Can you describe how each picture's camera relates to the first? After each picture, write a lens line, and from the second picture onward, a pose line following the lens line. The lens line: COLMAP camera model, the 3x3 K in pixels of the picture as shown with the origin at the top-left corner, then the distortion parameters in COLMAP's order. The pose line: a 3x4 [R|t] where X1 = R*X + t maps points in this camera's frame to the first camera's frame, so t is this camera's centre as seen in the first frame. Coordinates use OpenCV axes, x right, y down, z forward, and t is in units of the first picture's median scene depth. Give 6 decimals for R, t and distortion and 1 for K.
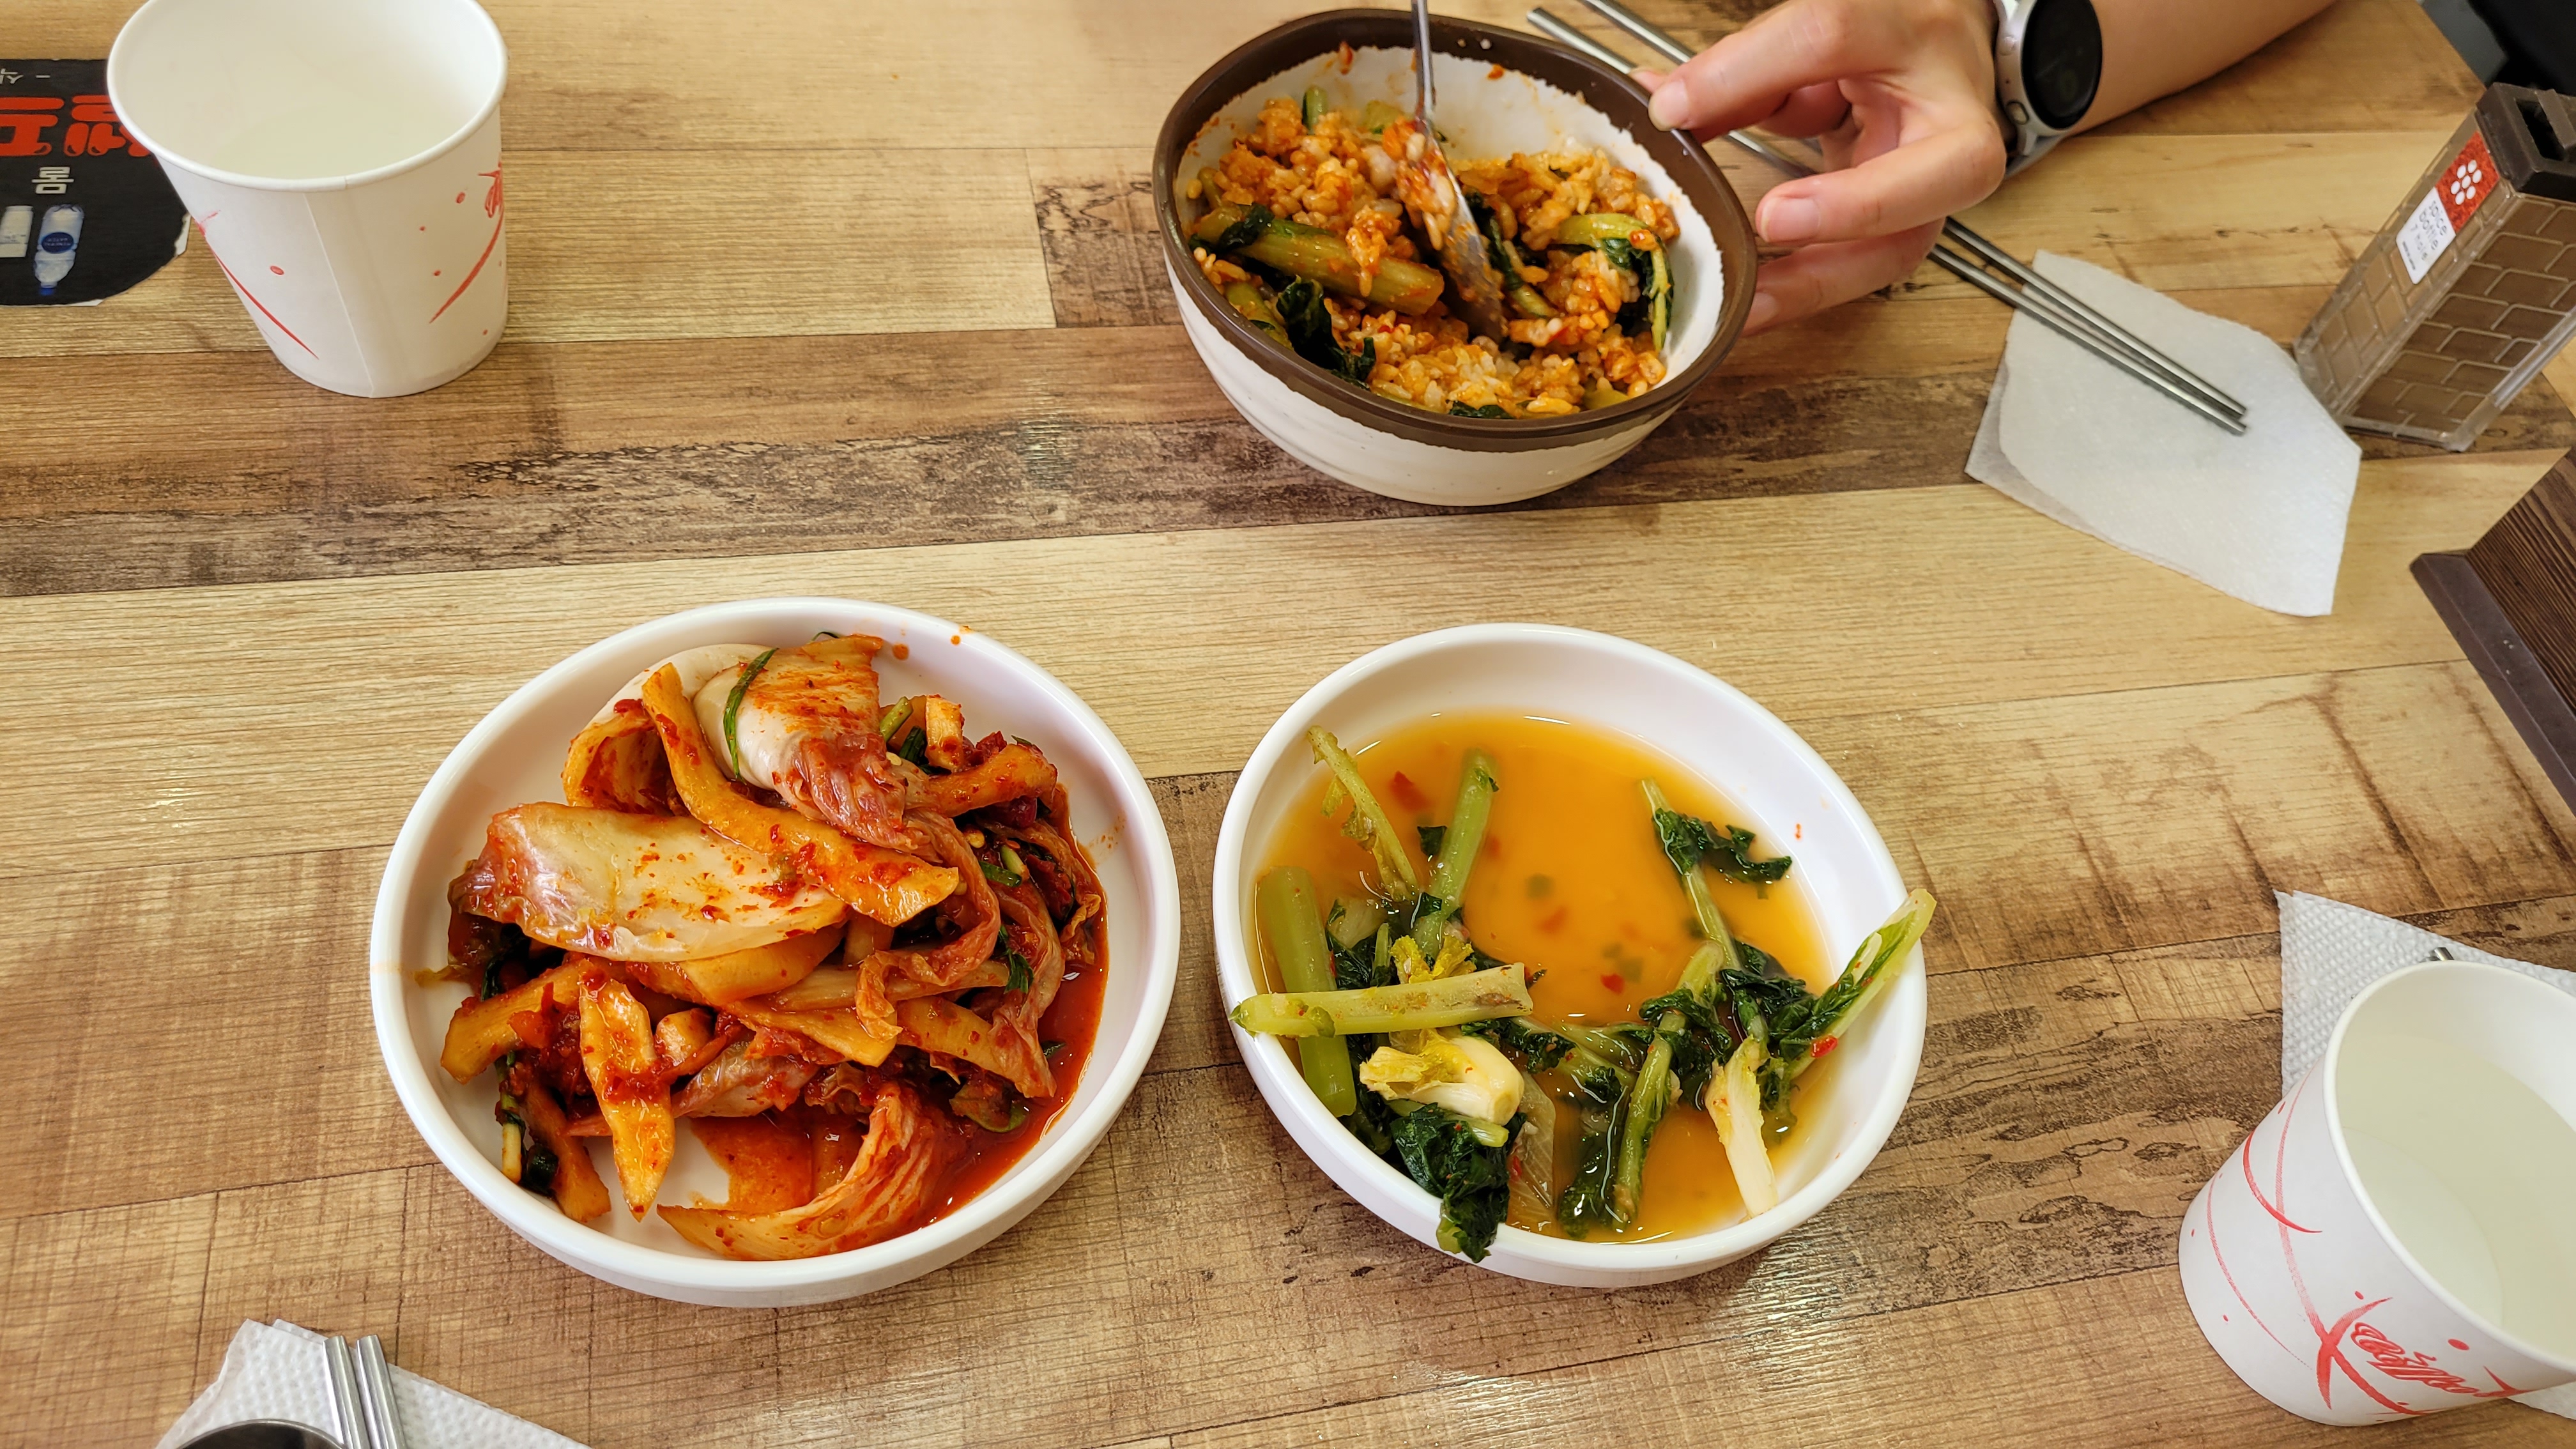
lens RADIAL K [[1959.3, 0, 1288.8], [0, 1959.3, 722.8], [0, 0, 1]] dist [0.027536, -0.027451]
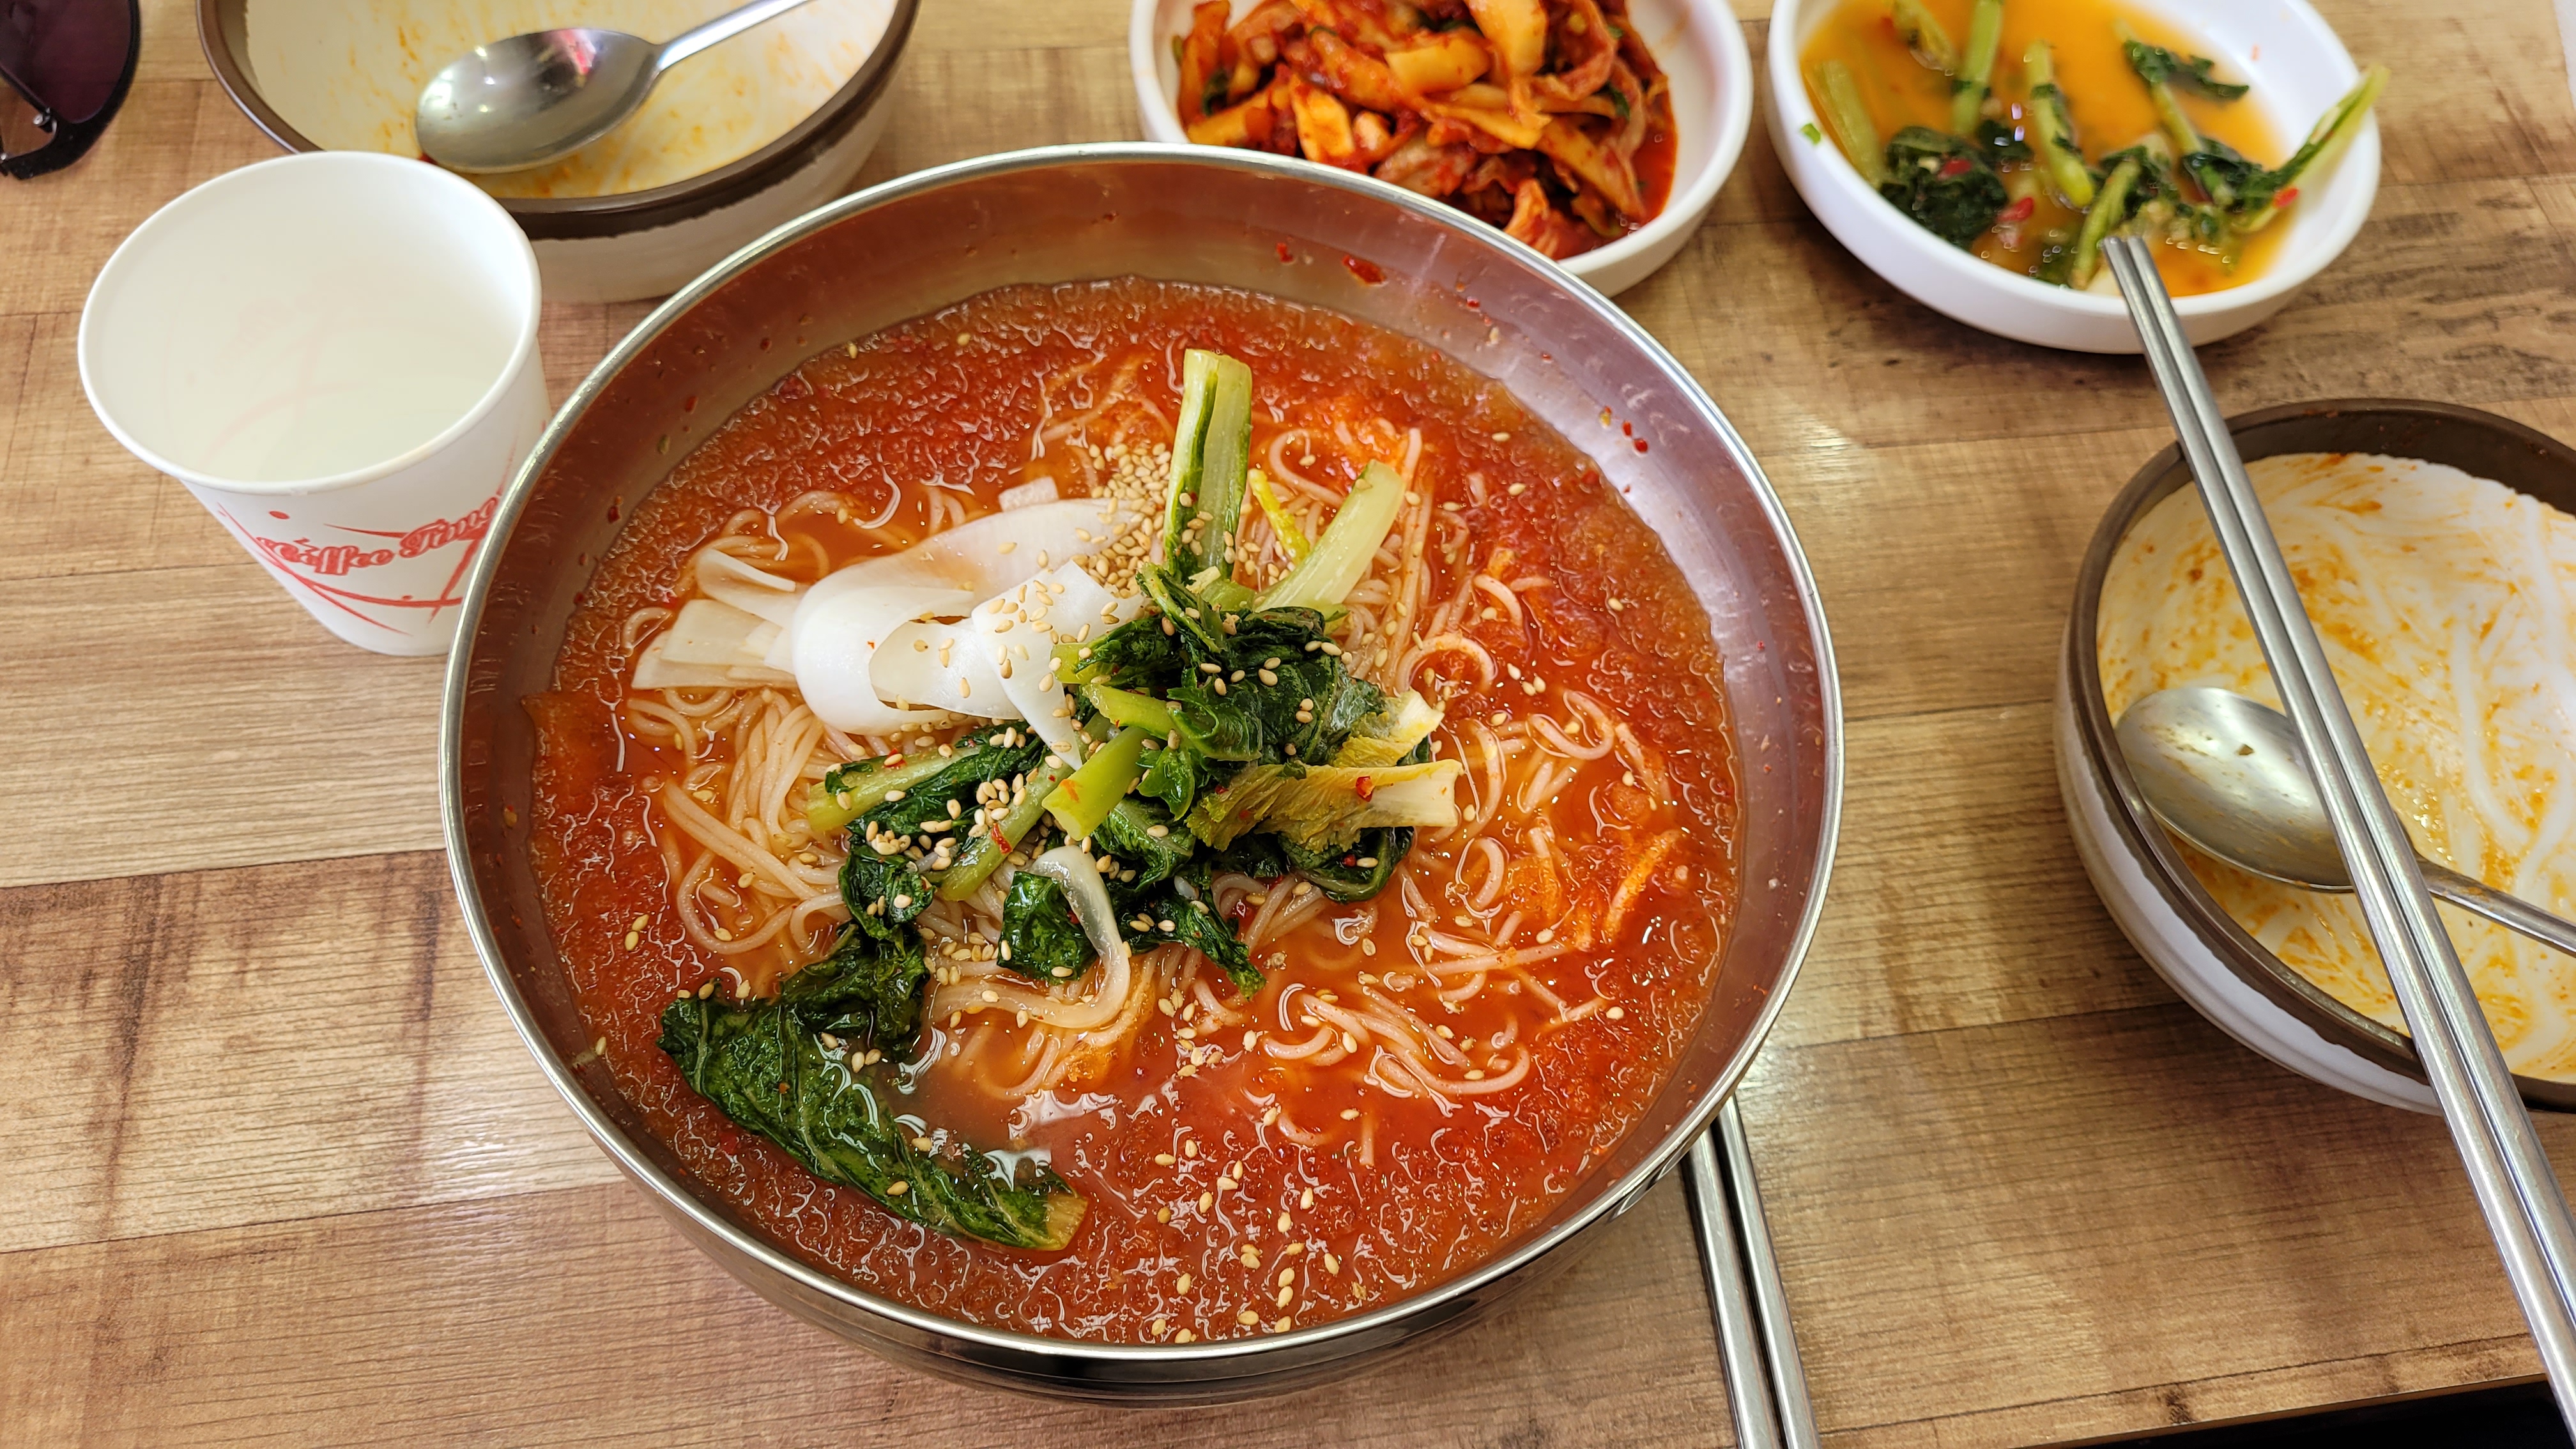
lens RADIAL K [[1959.3, 0, 1283.9], [0, 1959.3, 727.5], [0, 0, 1]] dist [0.027536, -0.027451]
pose [[0.995283, 0.014149, -0.095977, -0.204336], [-0.004432, 0.994906, 0.100708, 0.356326], [0.096913, -0.099808, 0.990276, -0.259905]]
